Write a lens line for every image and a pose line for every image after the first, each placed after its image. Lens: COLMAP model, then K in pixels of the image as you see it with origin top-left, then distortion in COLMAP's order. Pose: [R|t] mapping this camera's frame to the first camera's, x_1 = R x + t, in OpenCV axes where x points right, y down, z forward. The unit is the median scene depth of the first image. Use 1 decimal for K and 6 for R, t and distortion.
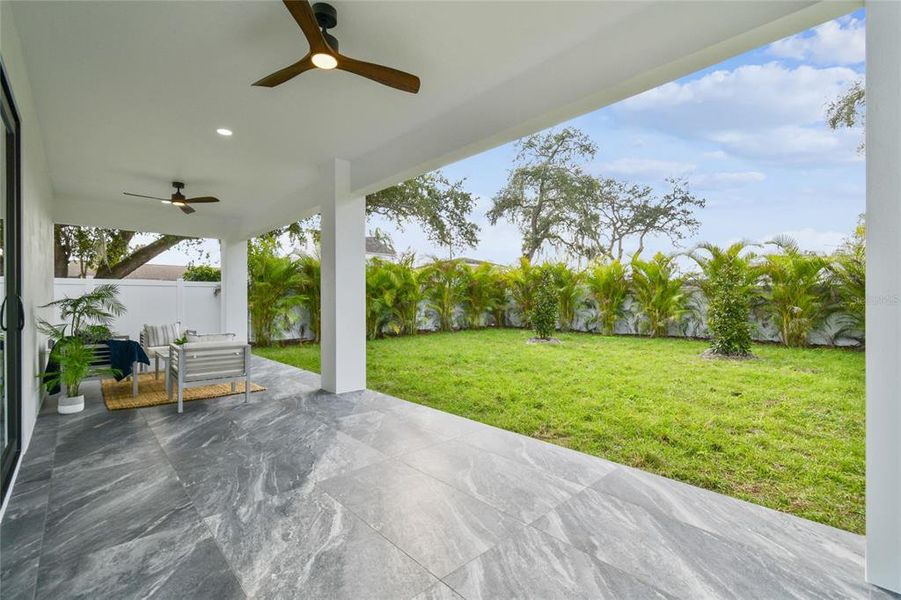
lens RADIAL K [[403.7, 0, 452.2], [0, 403.7, 300.8], [0, 0, 1]] dist [-0.003443, -0.001208]
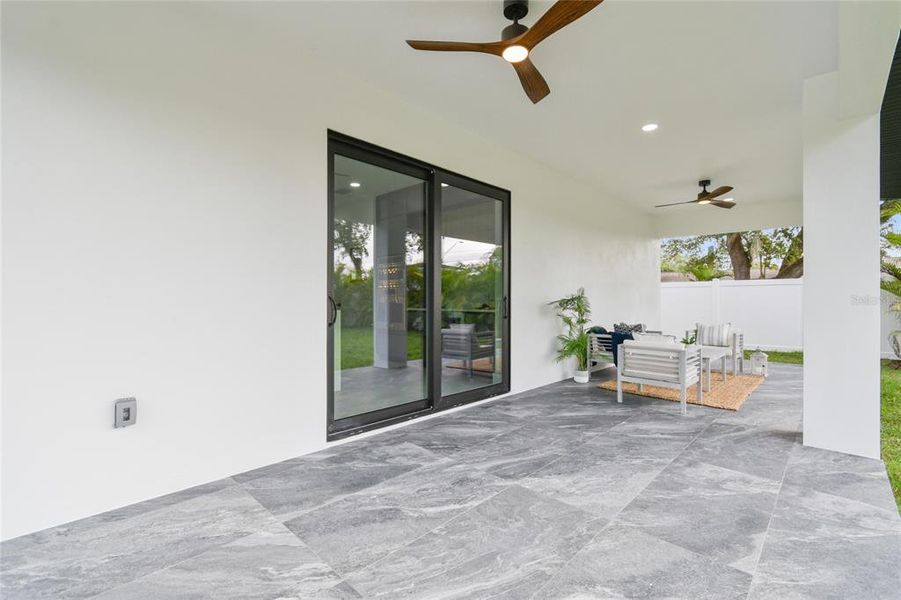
lens RADIAL K [[403.7, 0, 452.0], [0, 403.7, 297.7], [0, 0, 1]] dist [-0.003443, -0.001208]
pose [[0.052342, -0.004284, -0.998620, 0.592713], [-0.004169, 0.999981, -0.004508, 0.000310], [0.998621, 0.004399, 0.052323, 0.731001]]
